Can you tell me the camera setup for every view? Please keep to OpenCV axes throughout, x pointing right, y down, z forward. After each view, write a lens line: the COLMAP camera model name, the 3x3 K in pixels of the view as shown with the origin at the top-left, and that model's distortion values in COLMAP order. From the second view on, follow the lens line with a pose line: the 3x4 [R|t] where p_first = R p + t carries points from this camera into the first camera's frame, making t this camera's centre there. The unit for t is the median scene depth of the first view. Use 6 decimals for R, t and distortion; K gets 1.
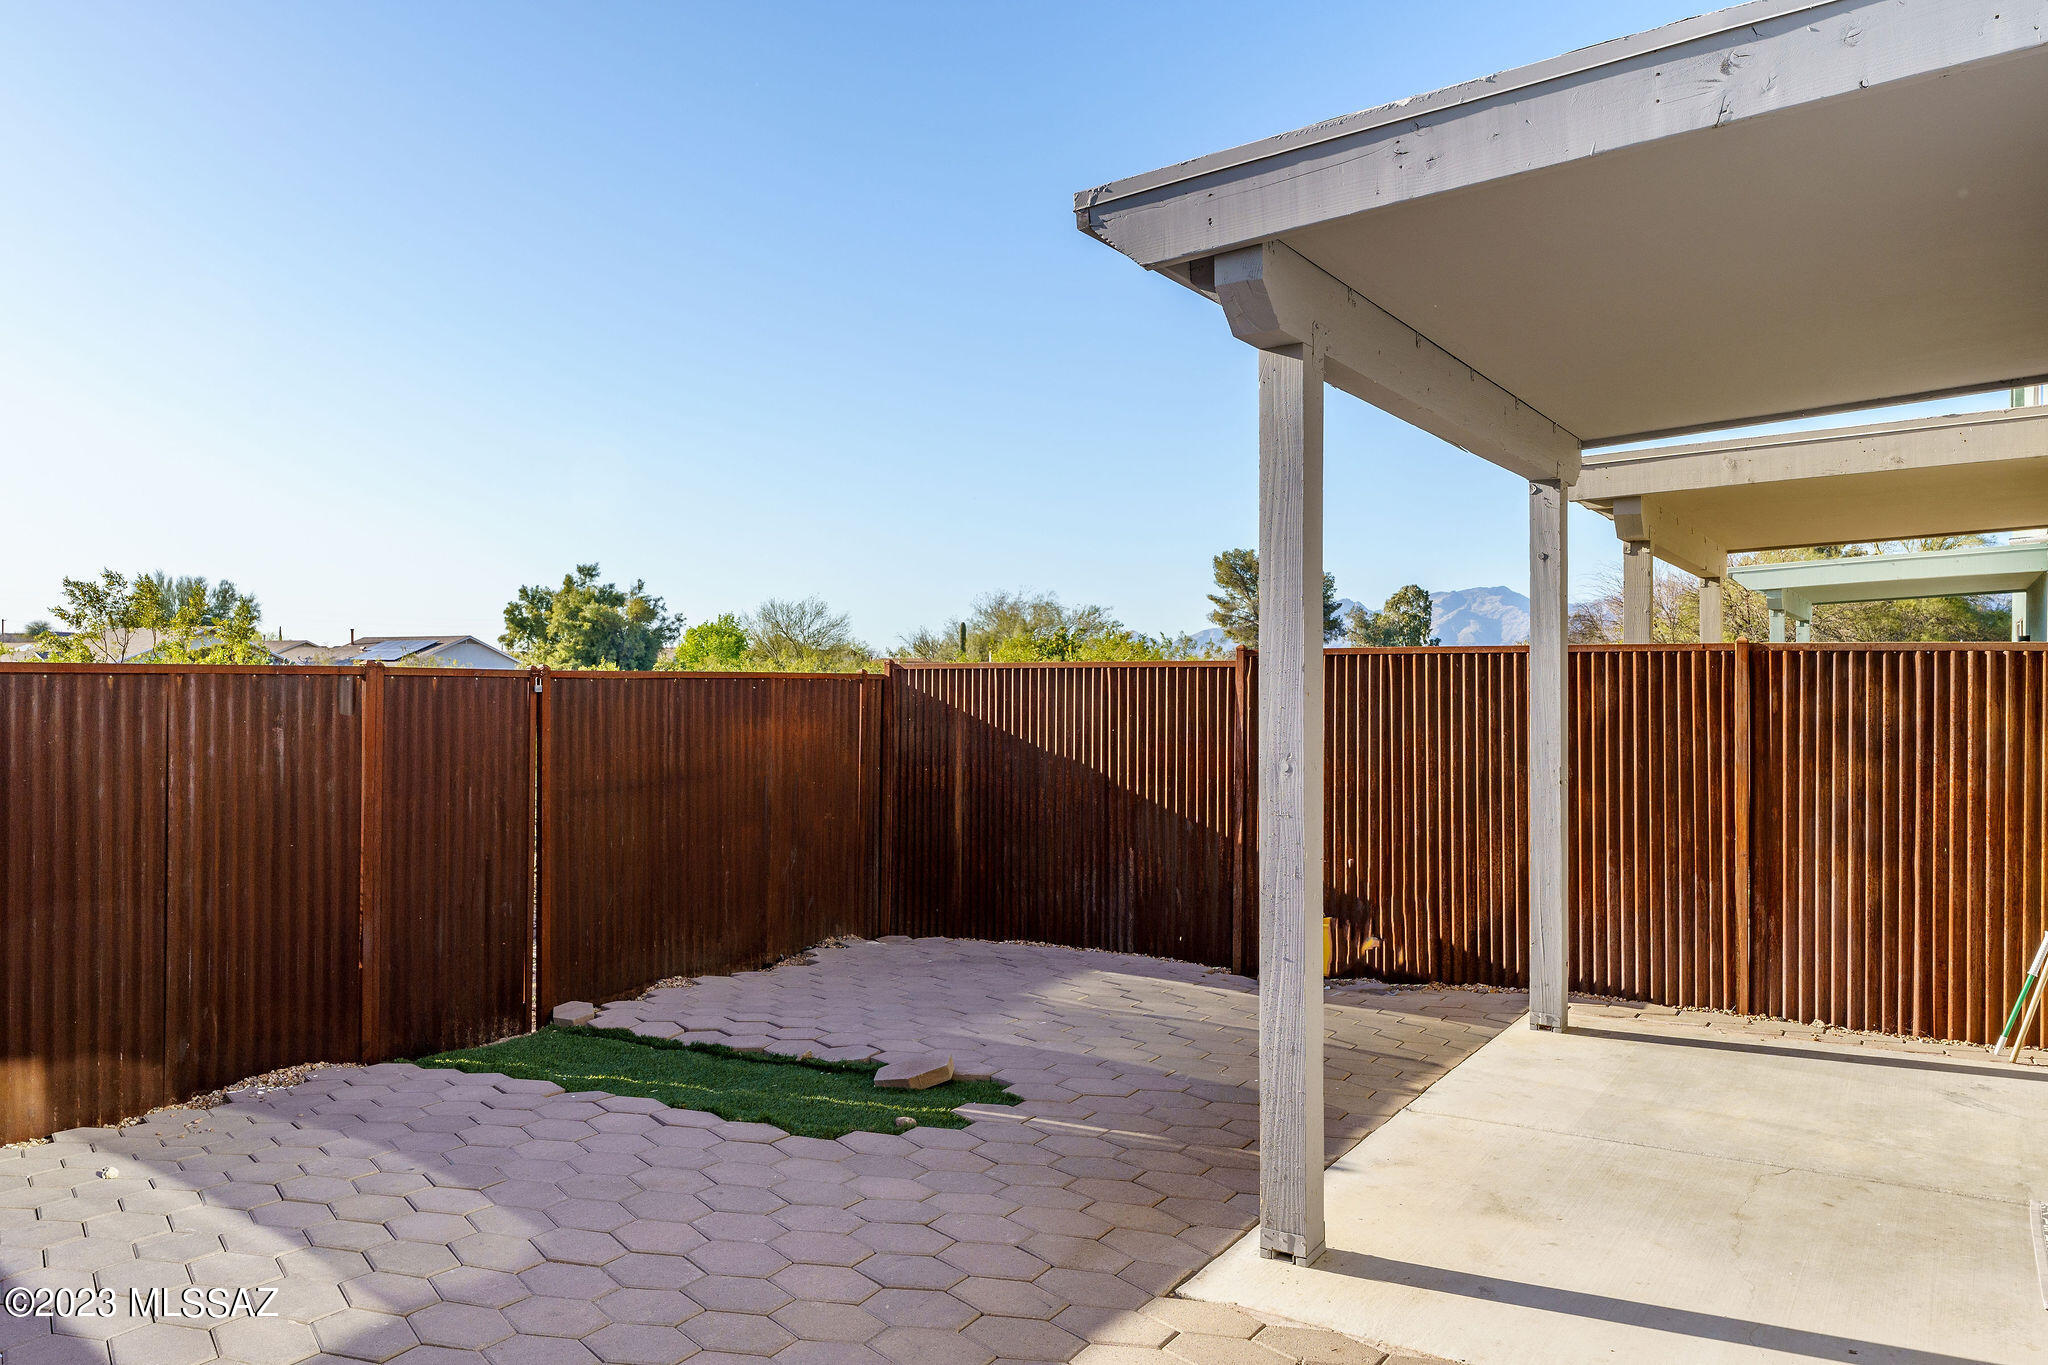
lens RADIAL K [[1523.1, 0, 1024.0], [0, 1523.1, 682.5], [0, 0, 1]] dist [0.000406, -0.002387]
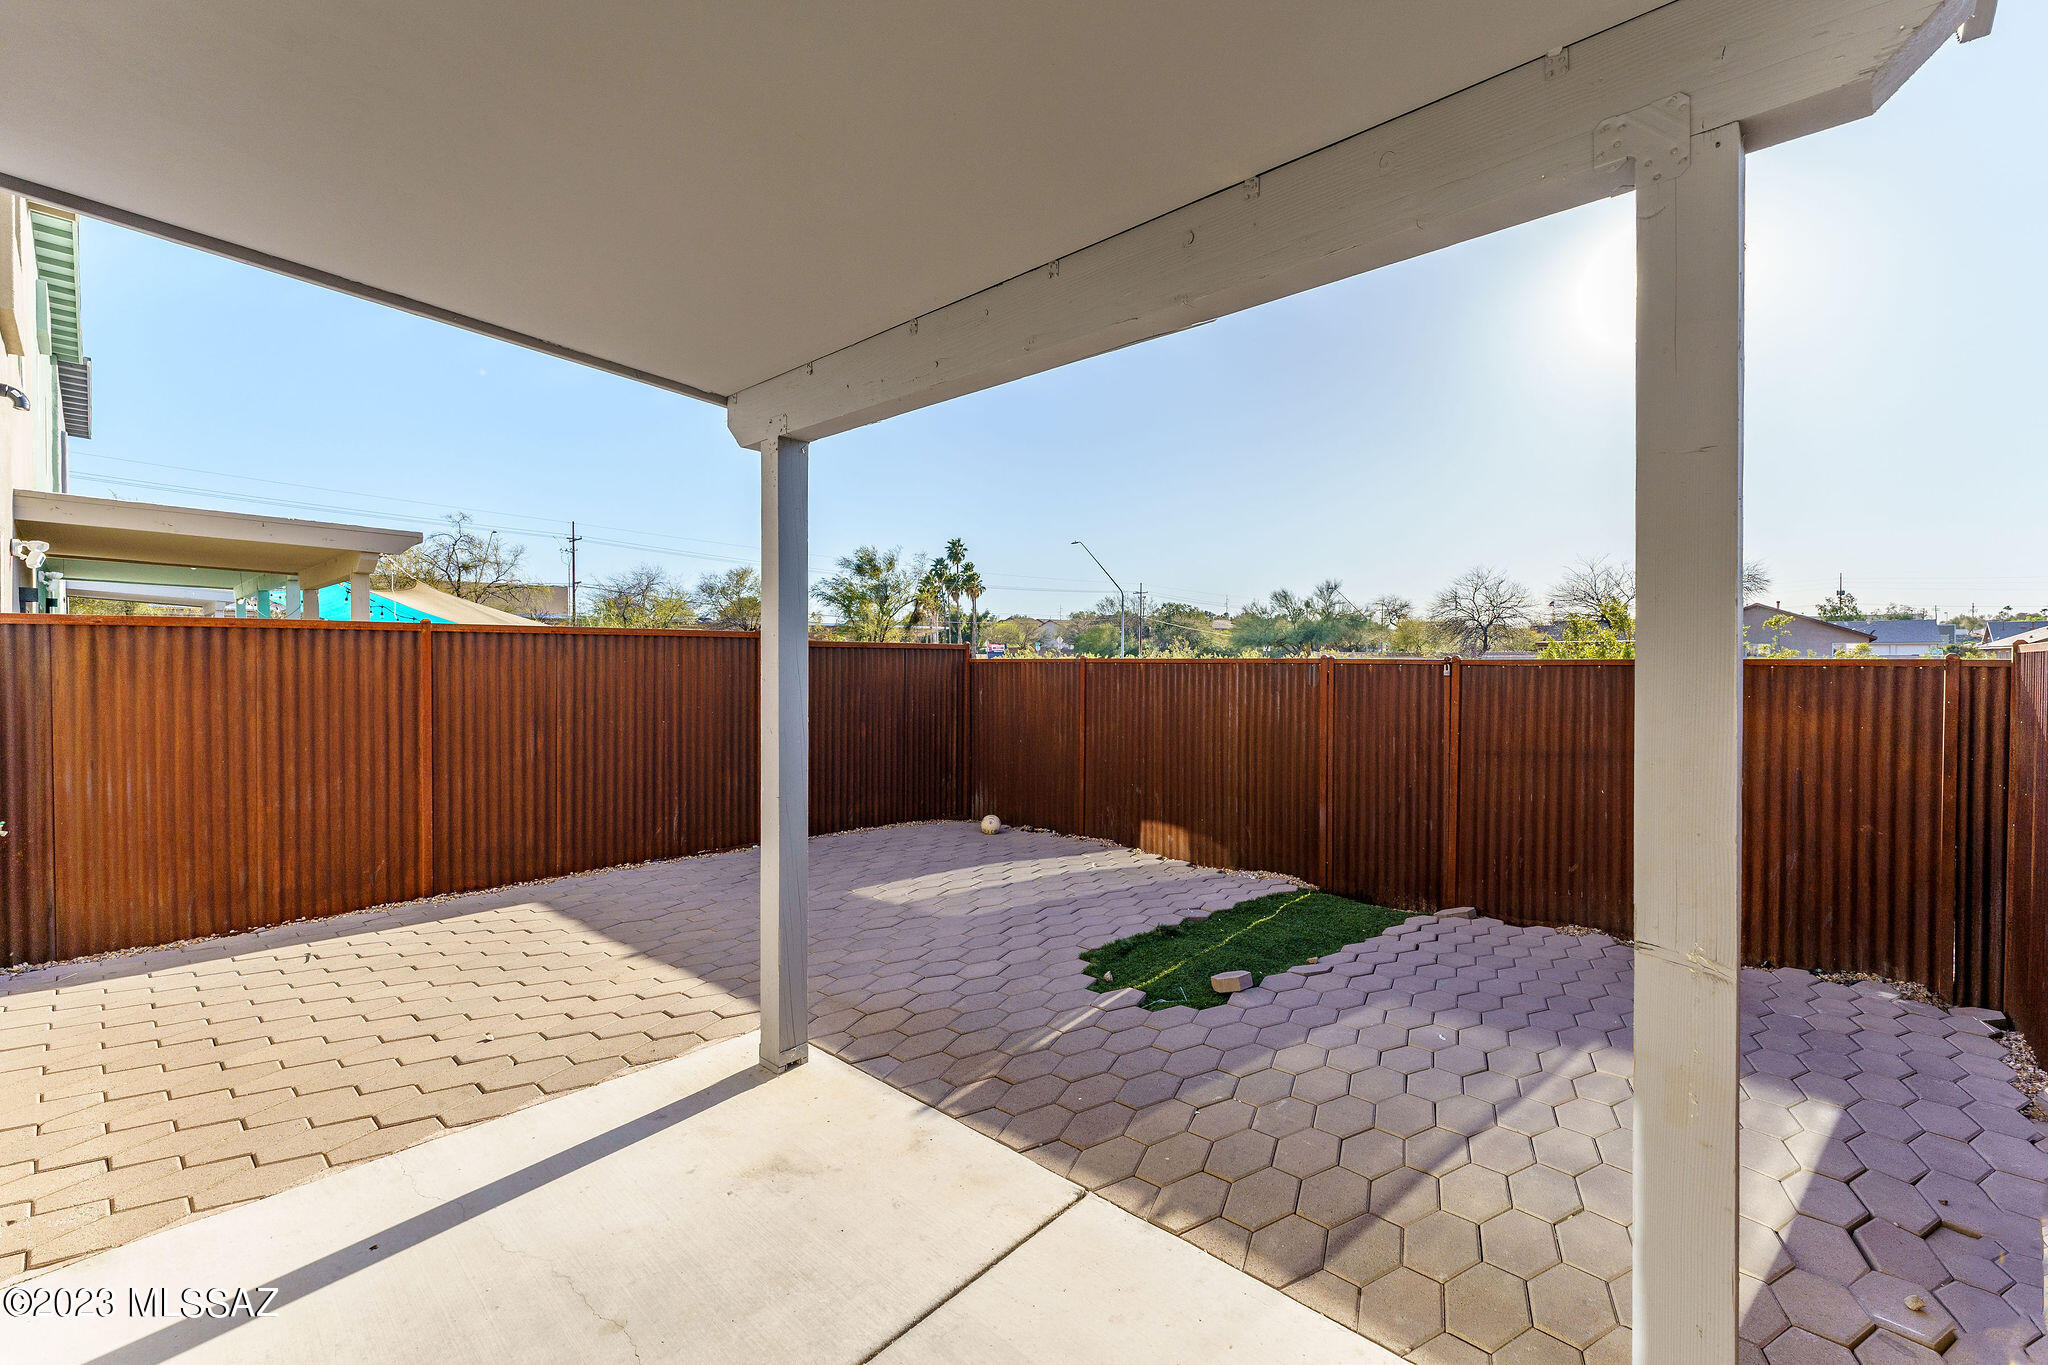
lens RADIAL K [[818.4, 0, 997.9], [0, 818.4, 665.7], [0, 0, 1]] dist [-0.001905, -0.000322]
pose [[-0.185947, 0.004204, -0.982551, 0.681586], [0.000283, 0.999991, 0.004225, -0.008858], [0.982560, 0.000507, -0.185946, 1.010444]]
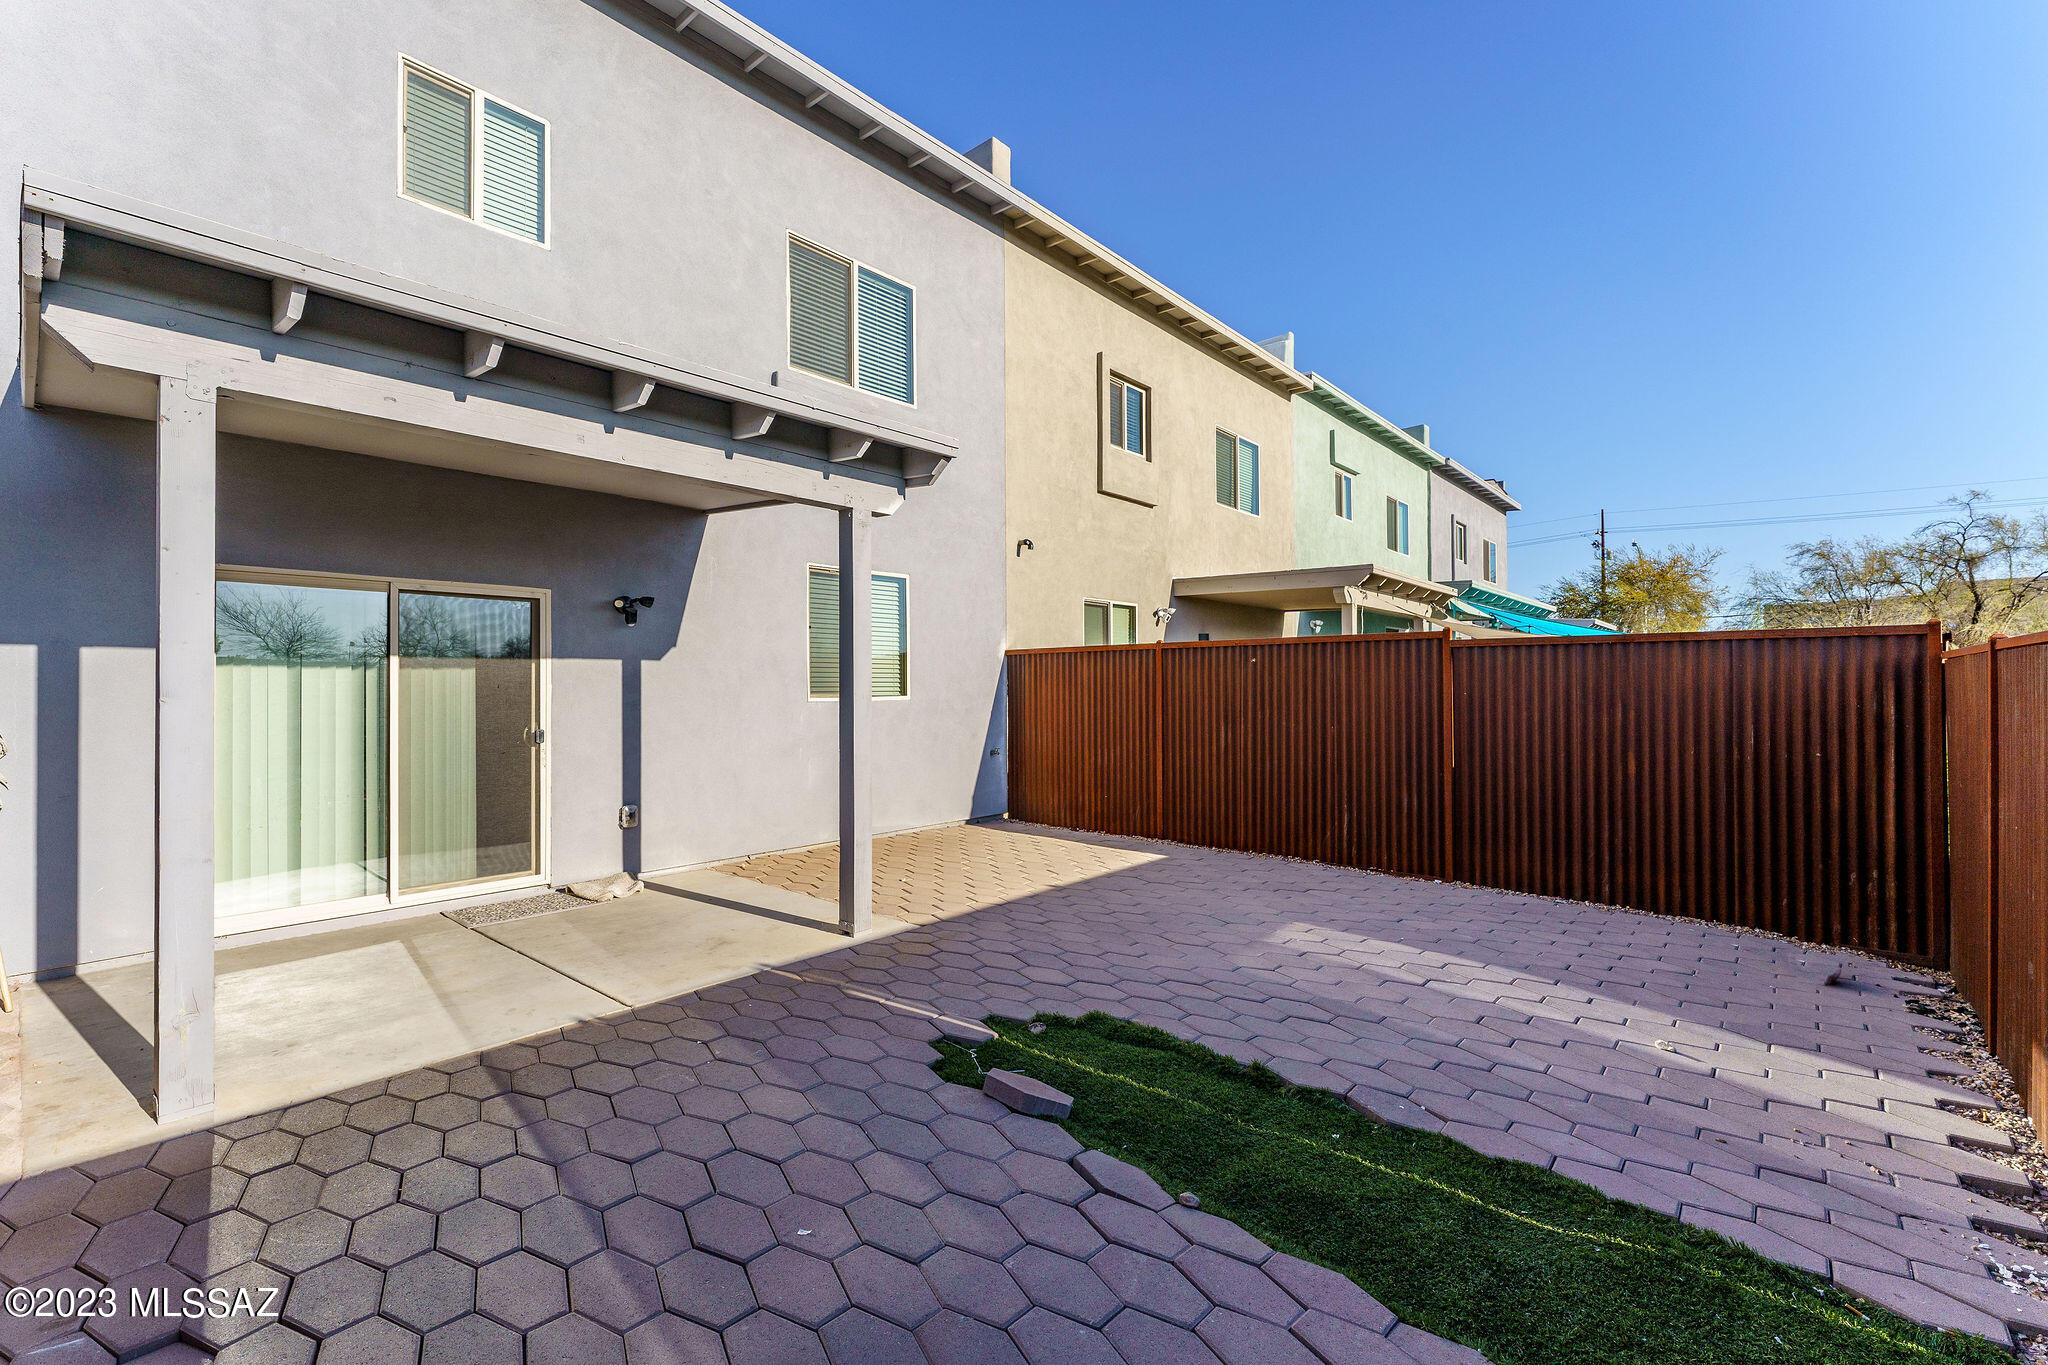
lens RADIAL K [[829.1, 0, 1024.0], [0, 829.1, 682.5], [0, 0, 1]] dist [-0.000963, -0.000241]
pose [[-0.996554, -0.000810, 0.082945, -0.117769], [-0.000991, 0.999997, -0.002142, 0.018416], [-0.082943, -0.002217, -0.996552, 1.603155]]
